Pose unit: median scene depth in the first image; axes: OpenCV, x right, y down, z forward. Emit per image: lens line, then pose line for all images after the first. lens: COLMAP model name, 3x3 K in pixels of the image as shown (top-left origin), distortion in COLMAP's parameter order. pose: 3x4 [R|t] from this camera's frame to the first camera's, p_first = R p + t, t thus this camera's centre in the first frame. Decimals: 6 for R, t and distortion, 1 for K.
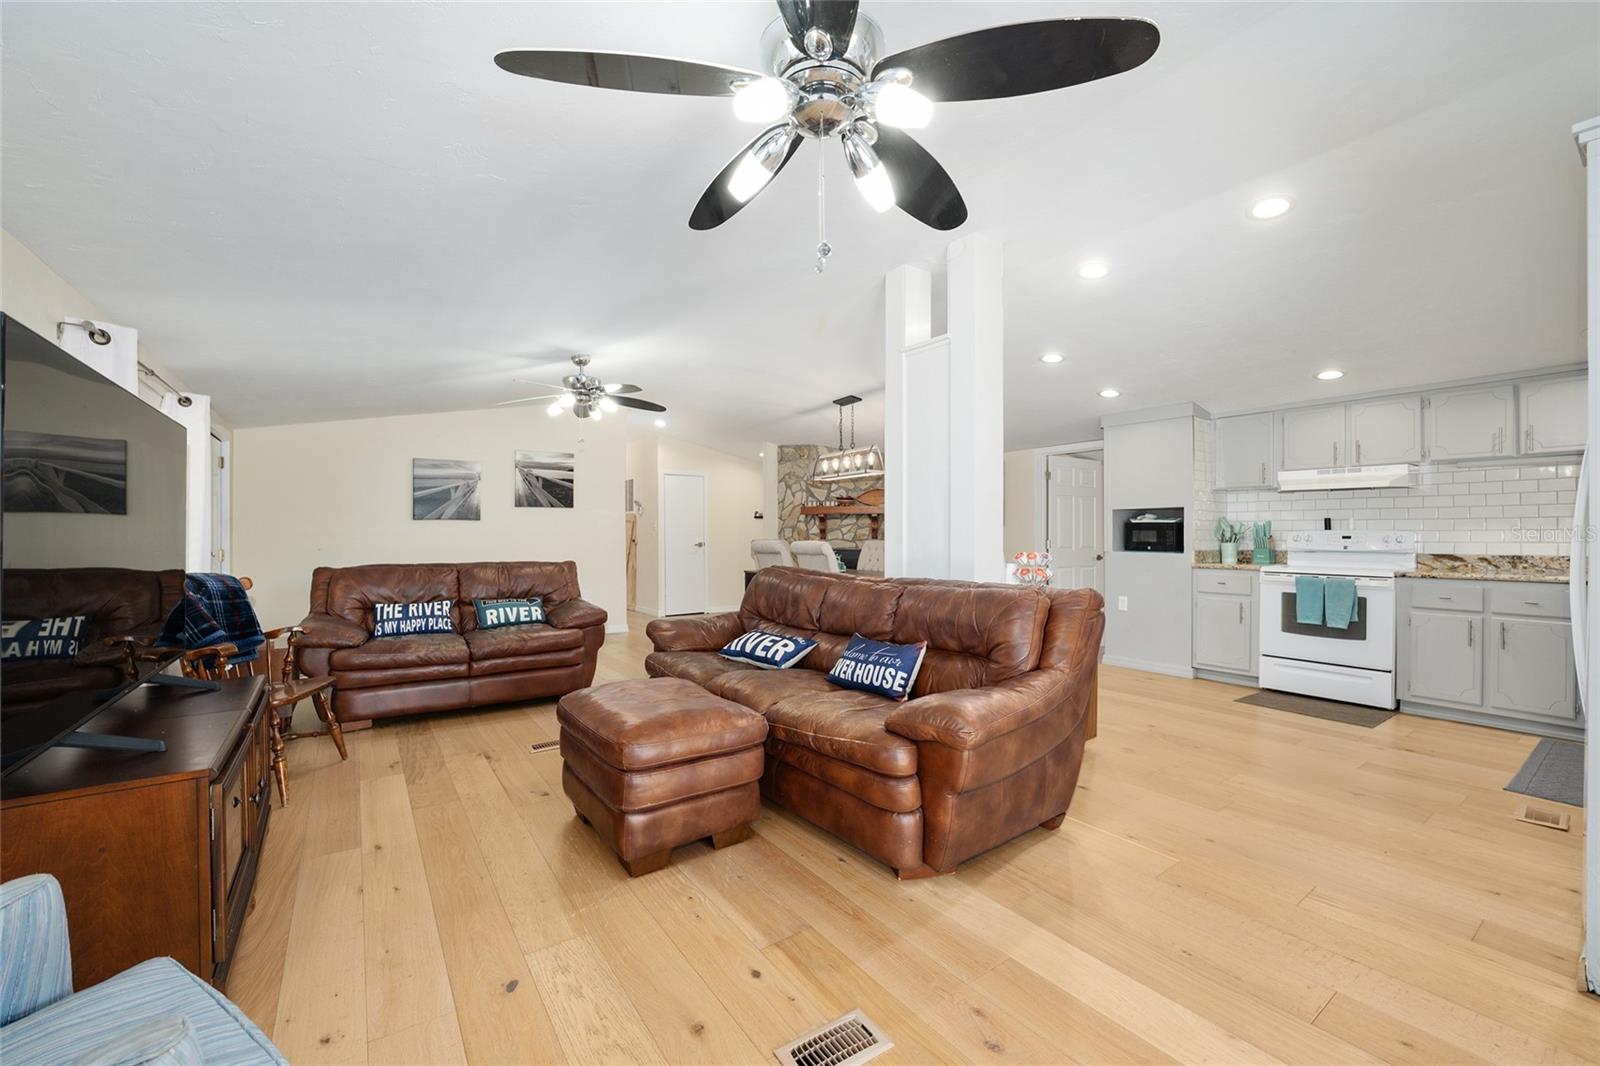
lens RADIAL K [[649.0, 0, 808.4], [0, 649.0, 534.6], [0, 0, 1]] dist [-0.025374, 0.002769]
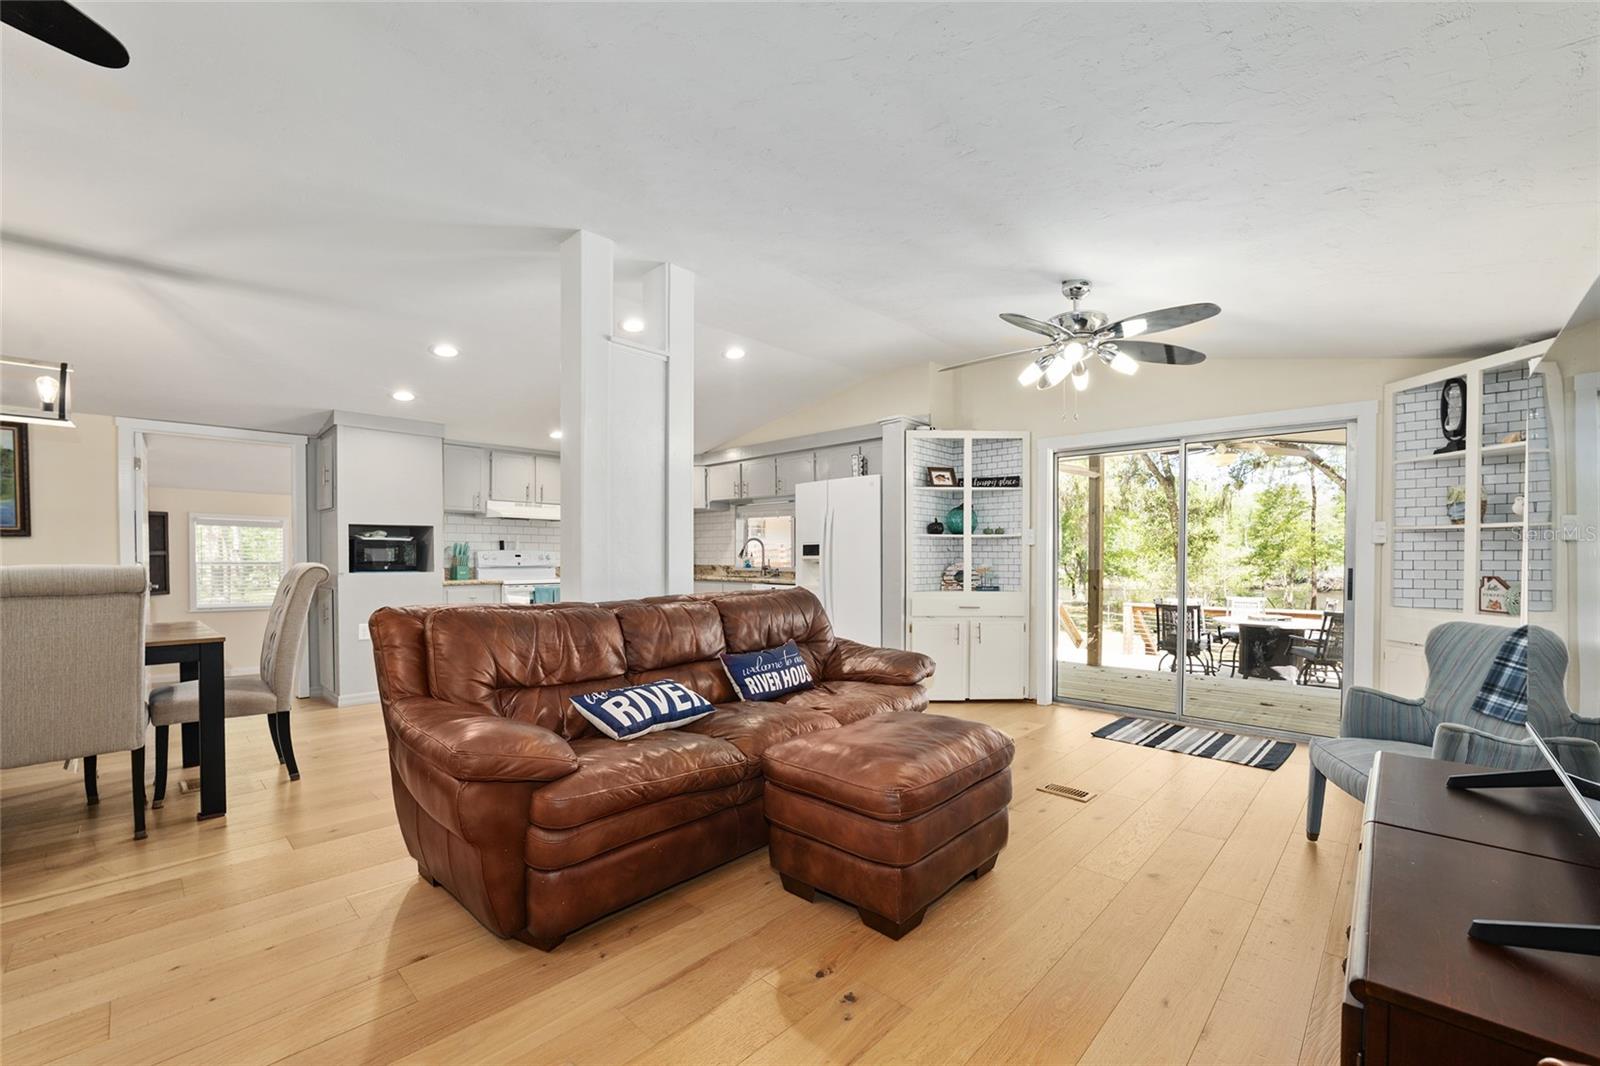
lens RADIAL K [[649.0, 0, 789.4], [0, 649.0, 568.0], [0, 0, 1]] dist [-0.025374, 0.002769]
pose [[-0.163986, -0.019426, 0.986271, -0.646339], [-0.000185, 0.999807, 0.019661, 0.004066], [-0.986463, 0.003042, -0.163958, 0.766770]]
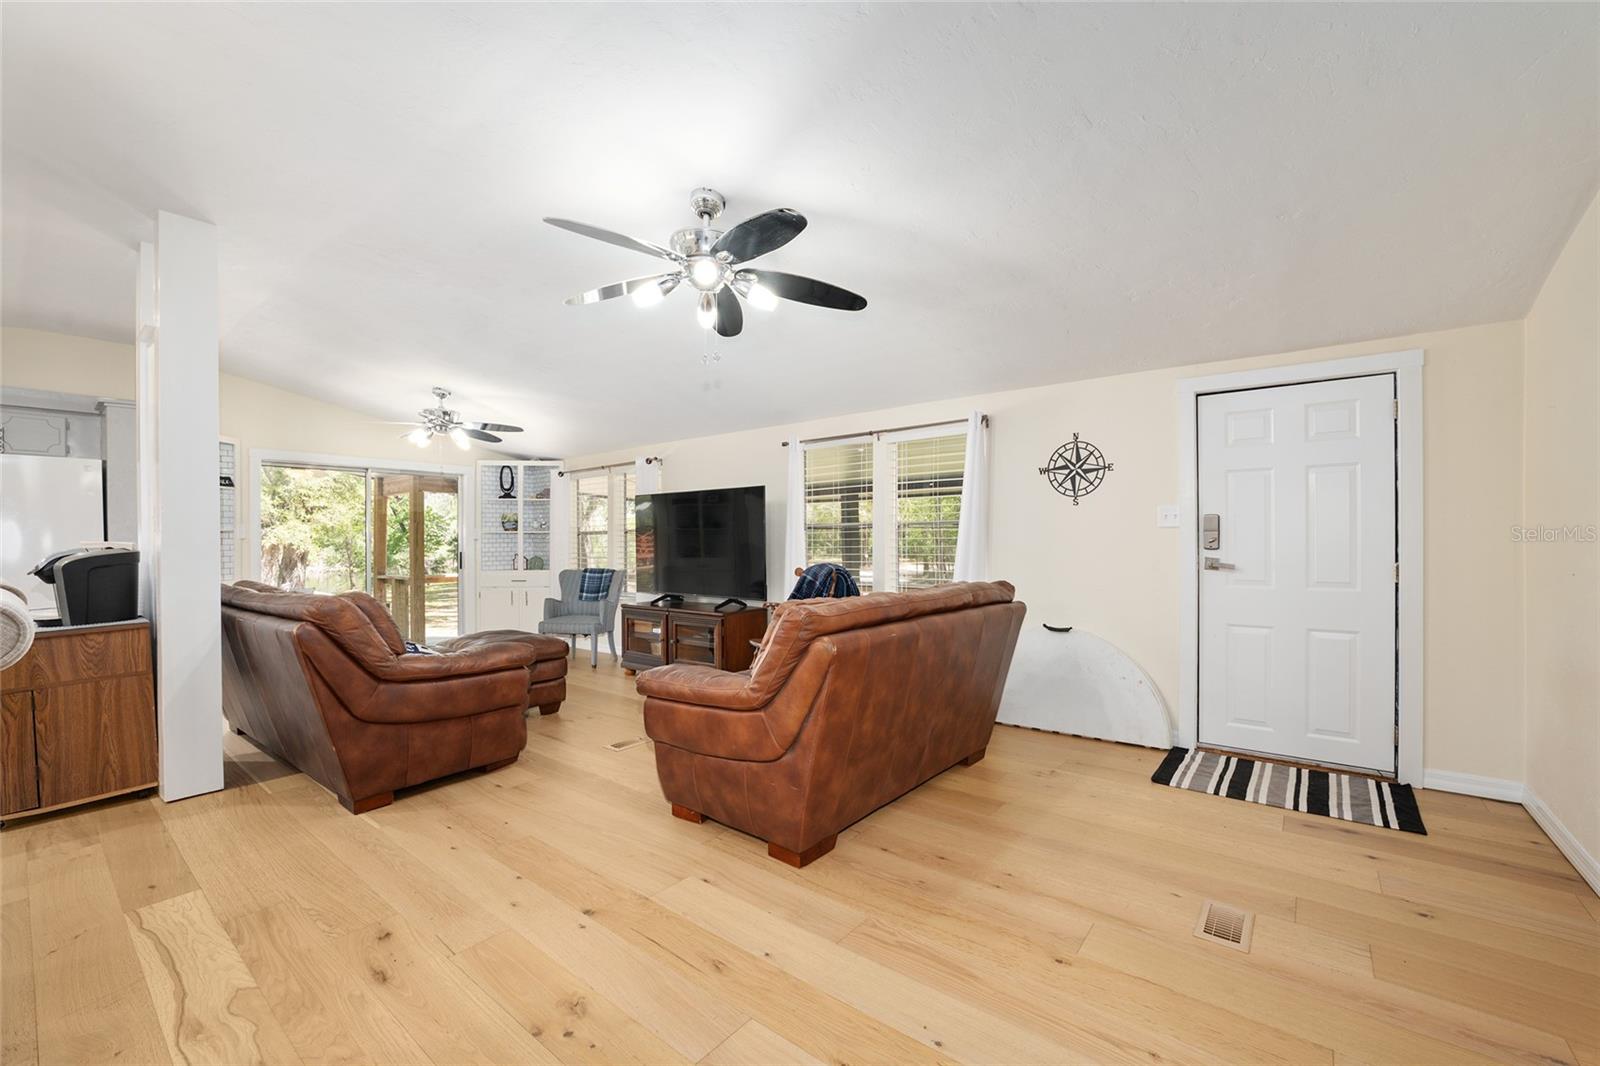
lens RADIAL K [[649.0, 0, 802.8], [0, 649.0, 538.5], [0, 0, 1]] dist [-0.025374, 0.002769]
pose [[-0.965891, 0.005447, -0.258890, -0.333791], [0.006552, 0.999973, -0.003408, -0.002559], [0.258865, -0.004988, -0.965901, 1.731257]]
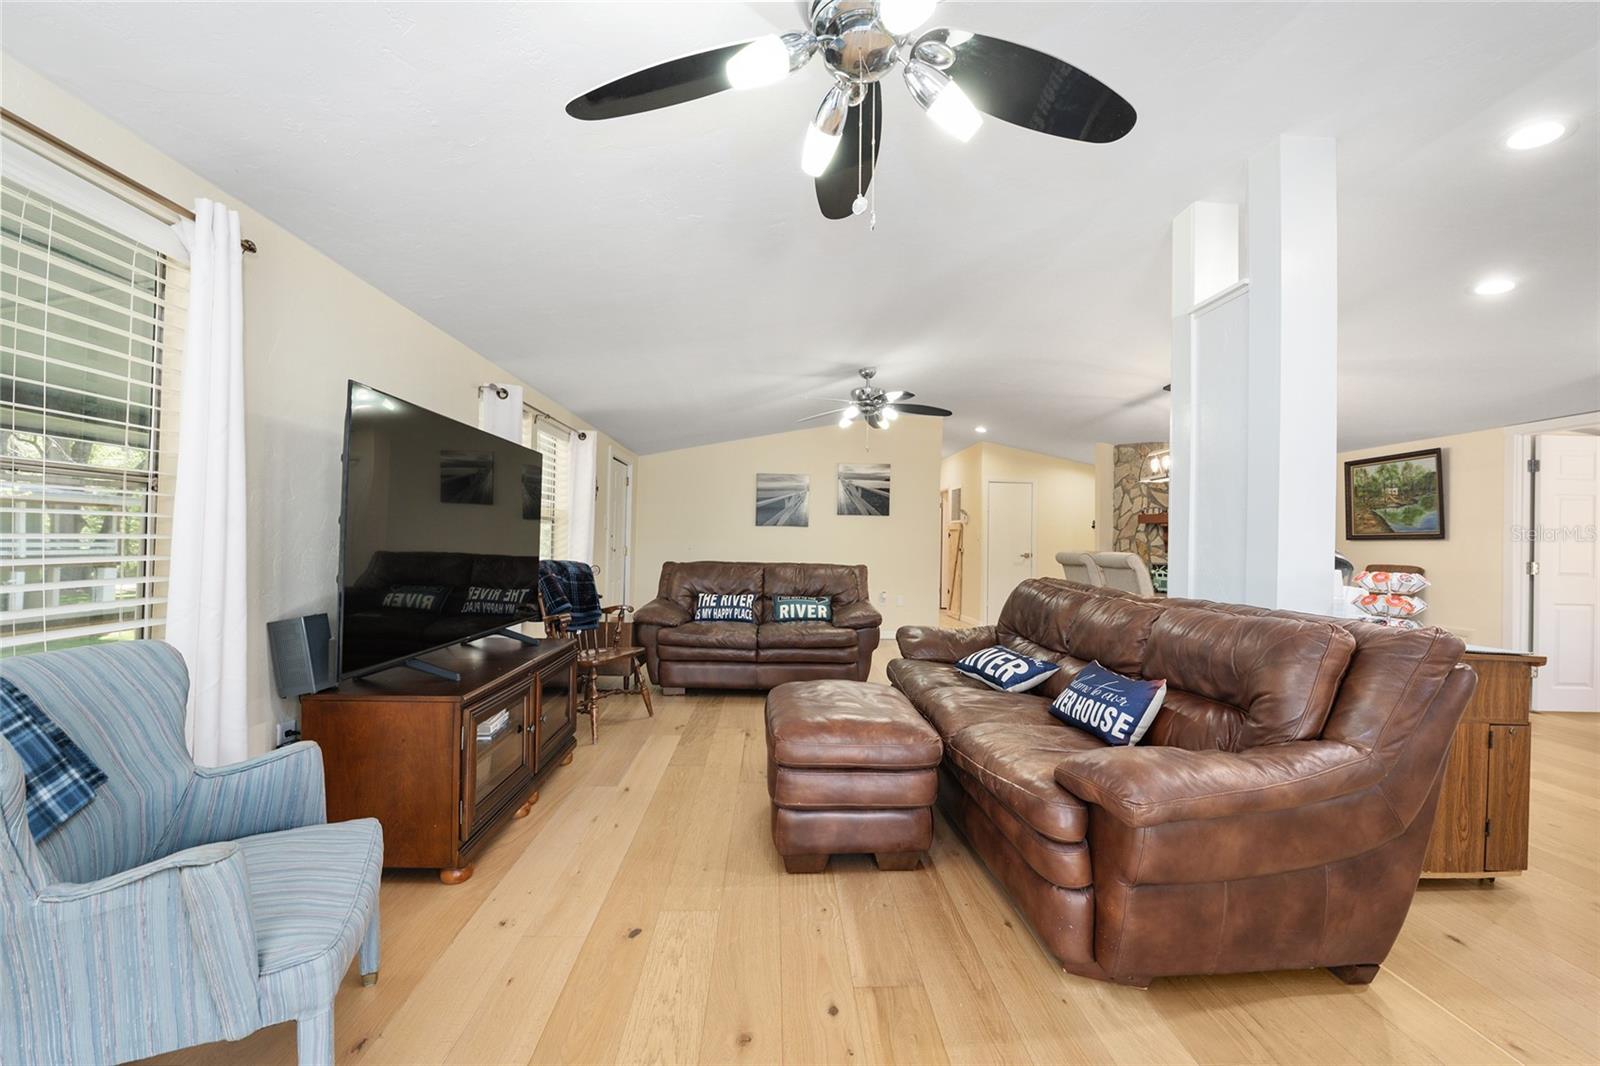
lens RADIAL K [[649.0, 0, 805.4], [0, 649.0, 531.3], [0, 0, 1]] dist [-0.025374, 0.002769]
pose [[0.841500, 0.009673, -0.540171, 0.148469], [-0.022076, 0.999620, -0.016491, 0.006762], [0.539806, 0.025802, 0.841394, 0.076613]]
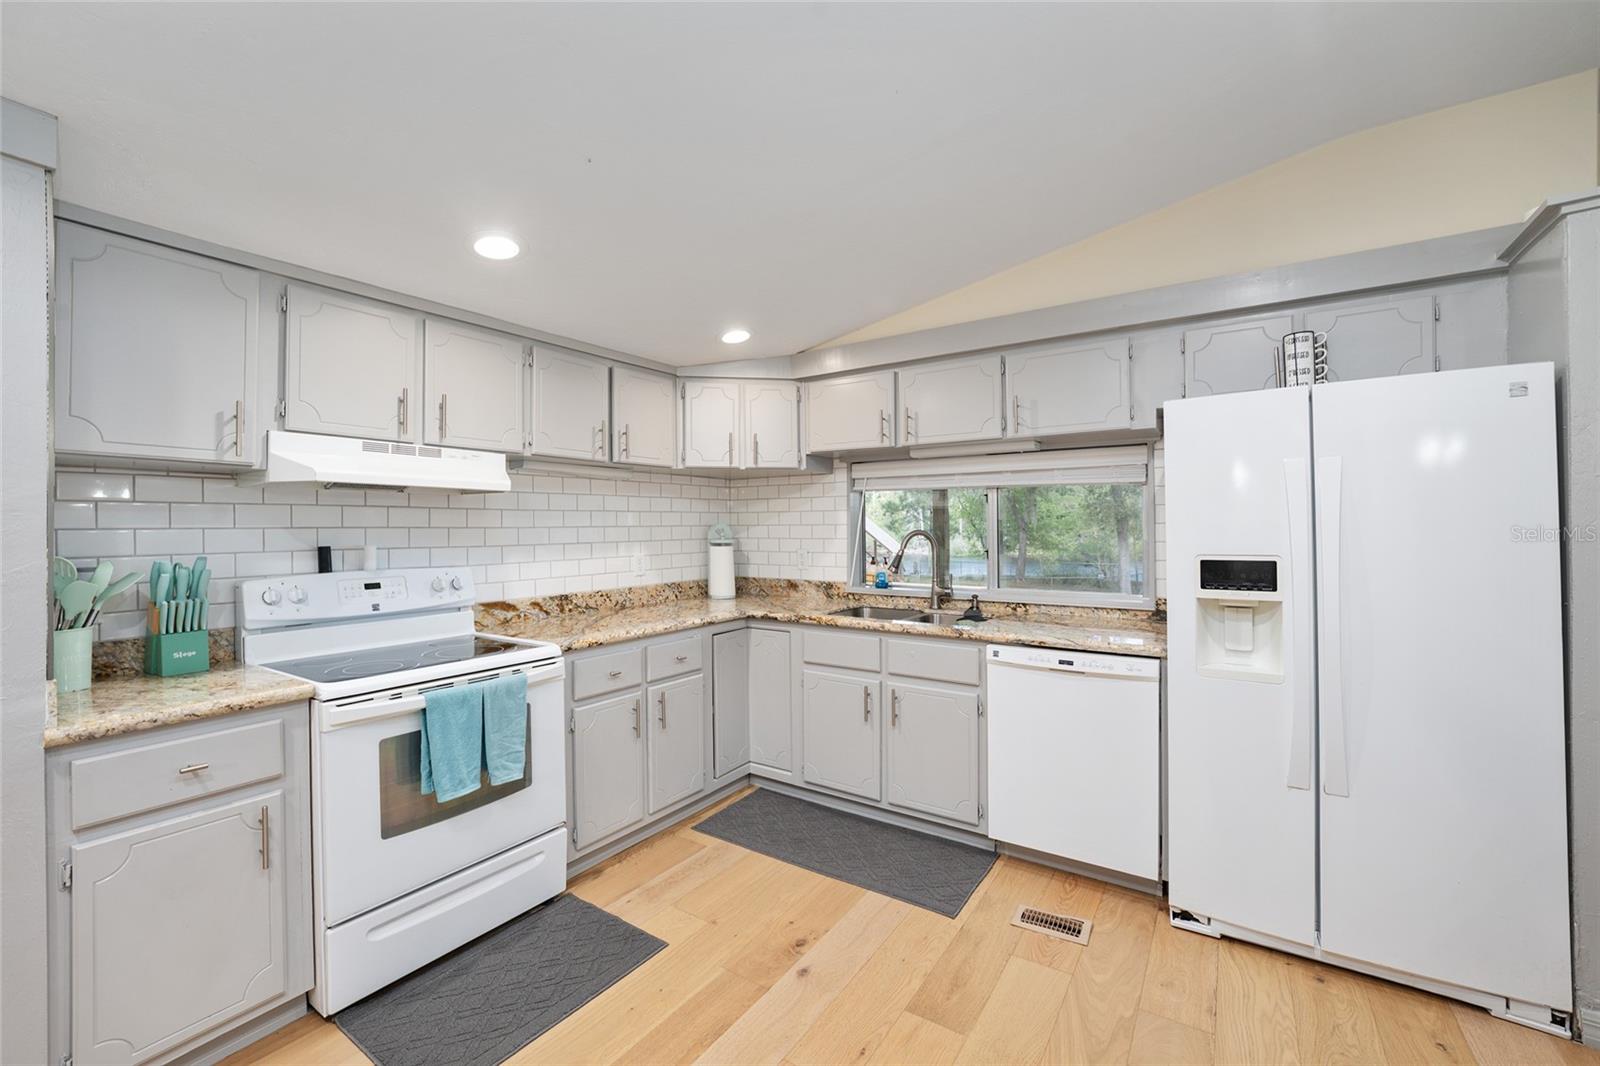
lens RADIAL K [[649.0, 0, 793.4], [0, 649.0, 526.9], [0, 0, 1]] dist [-0.025374, 0.002769]
pose [[-0.328346, 0.001432, 0.944556, 0.312676], [0.005422, 0.999985, 0.000369, -0.045238], [-0.944542, 0.005243, -0.328349, 0.985004]]
